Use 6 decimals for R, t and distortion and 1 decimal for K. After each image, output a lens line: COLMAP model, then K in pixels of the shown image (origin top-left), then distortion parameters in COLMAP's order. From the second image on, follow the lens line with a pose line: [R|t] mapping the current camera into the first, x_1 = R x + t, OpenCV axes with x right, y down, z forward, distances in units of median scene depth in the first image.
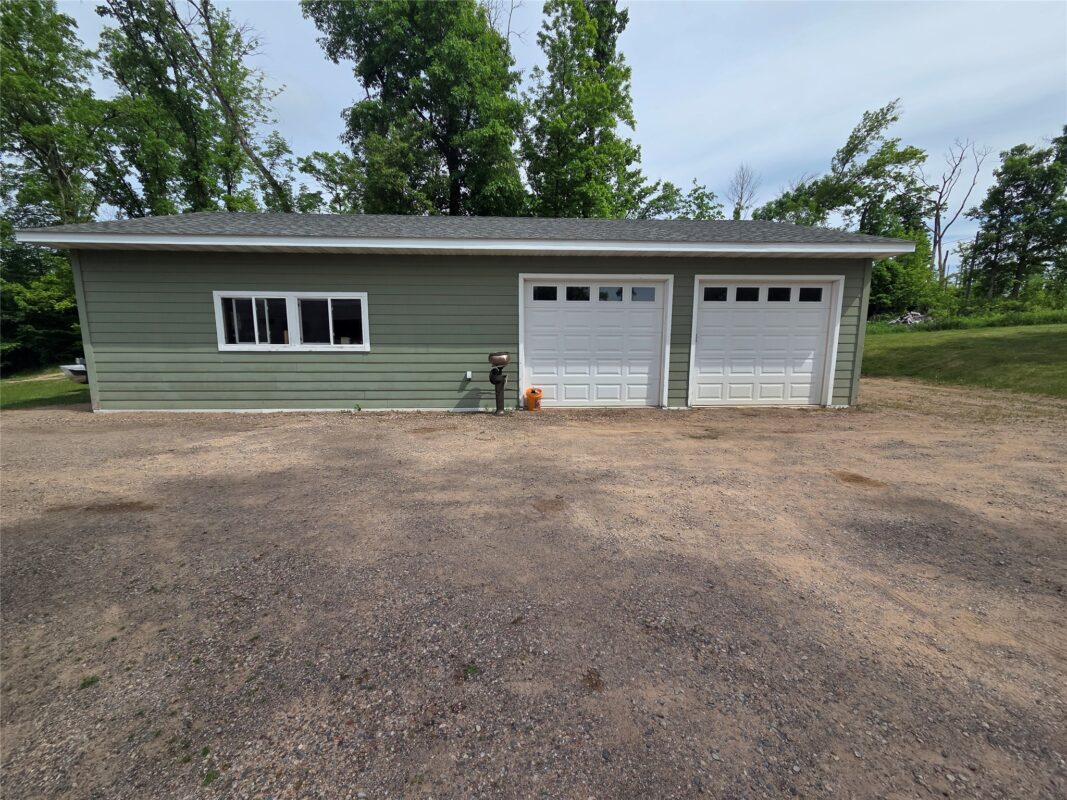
lens RADIAL K [[450.1, 0, 533.5], [0, 450.1, 400.0], [0, 0, 1]] dist [0.000920, 0.000033]
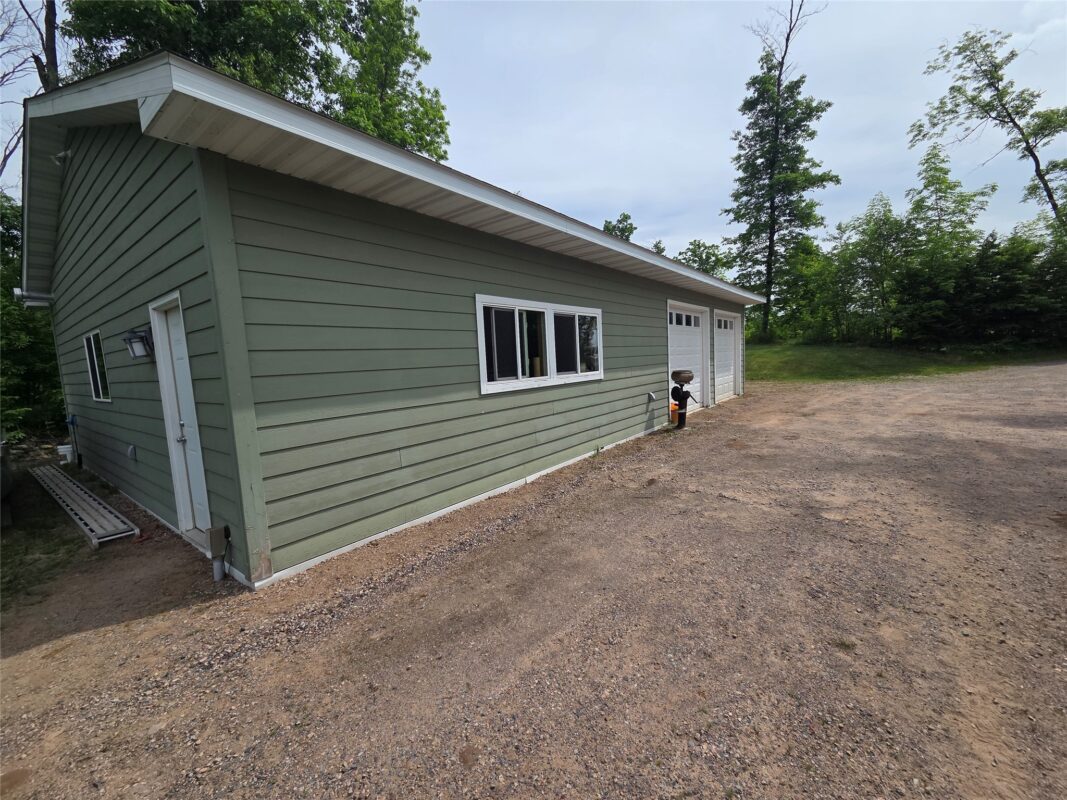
lens RADIAL K [[439.4, 0, 528.8], [0, 439.4, 403.6], [0, 0, 1]] dist [0.000650, -0.000246]
pose [[0.657421, -0.111552, 0.745221, -1.069680], [0.167216, 0.985920, 0.000066, -0.085557], [-0.734735, 0.124569, 0.666818, 0.561665]]
